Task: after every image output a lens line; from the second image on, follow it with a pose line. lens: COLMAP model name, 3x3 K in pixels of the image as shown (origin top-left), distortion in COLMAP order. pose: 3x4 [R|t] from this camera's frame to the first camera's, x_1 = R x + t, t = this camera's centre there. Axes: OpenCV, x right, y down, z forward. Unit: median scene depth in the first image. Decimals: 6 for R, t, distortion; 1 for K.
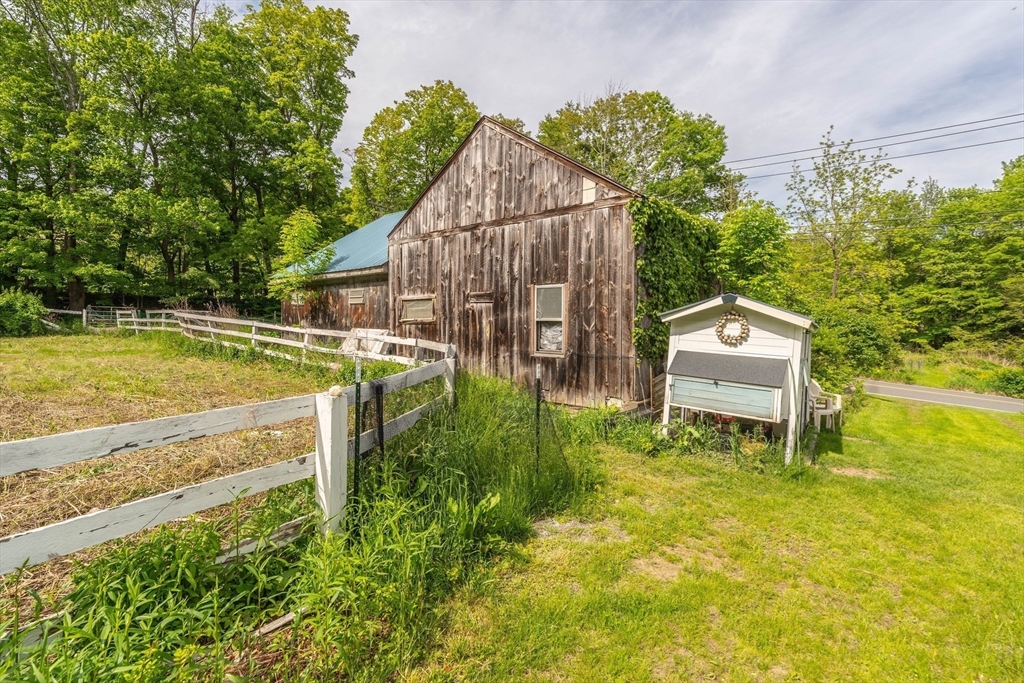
lens RADIAL K [[427.7, 0, 514.2], [0, 427.7, 340.2], [0, 0, 1]] dist [0.003274, -0.000314]
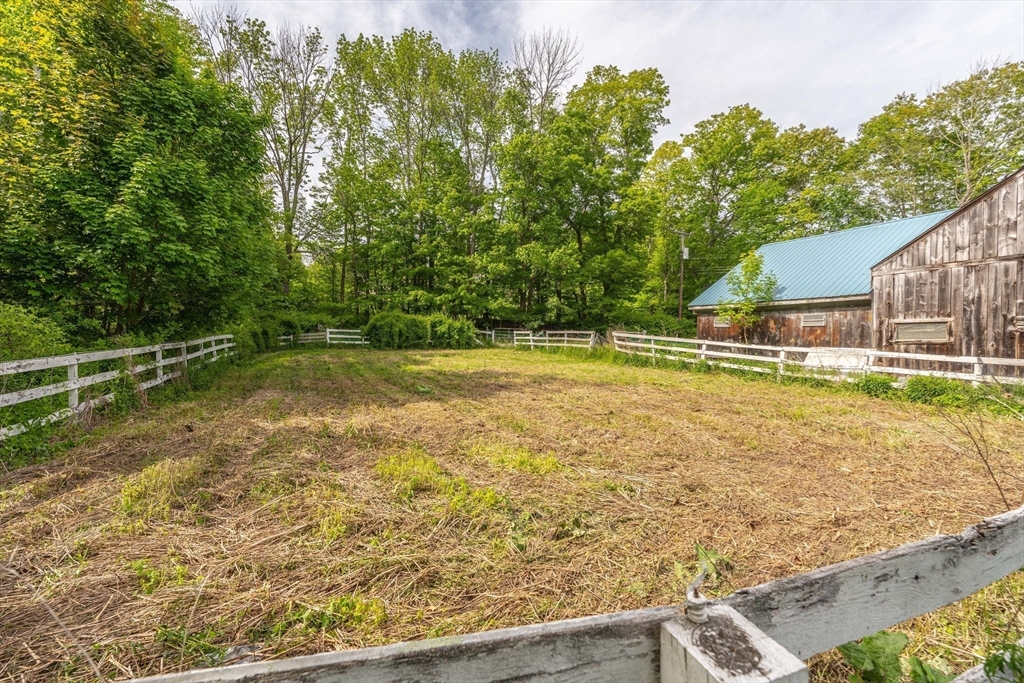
lens RADIAL K [[427.7, 0, 511.1], [0, 427.7, 341.9], [0, 0, 1]] dist [0.003274, -0.000314]
pose [[0.894391, 0.006274, -0.447242, -0.603876], [-0.022649, 0.999254, -0.031274, 0.014421], [0.446712, 0.038100, 0.893866, -0.438870]]
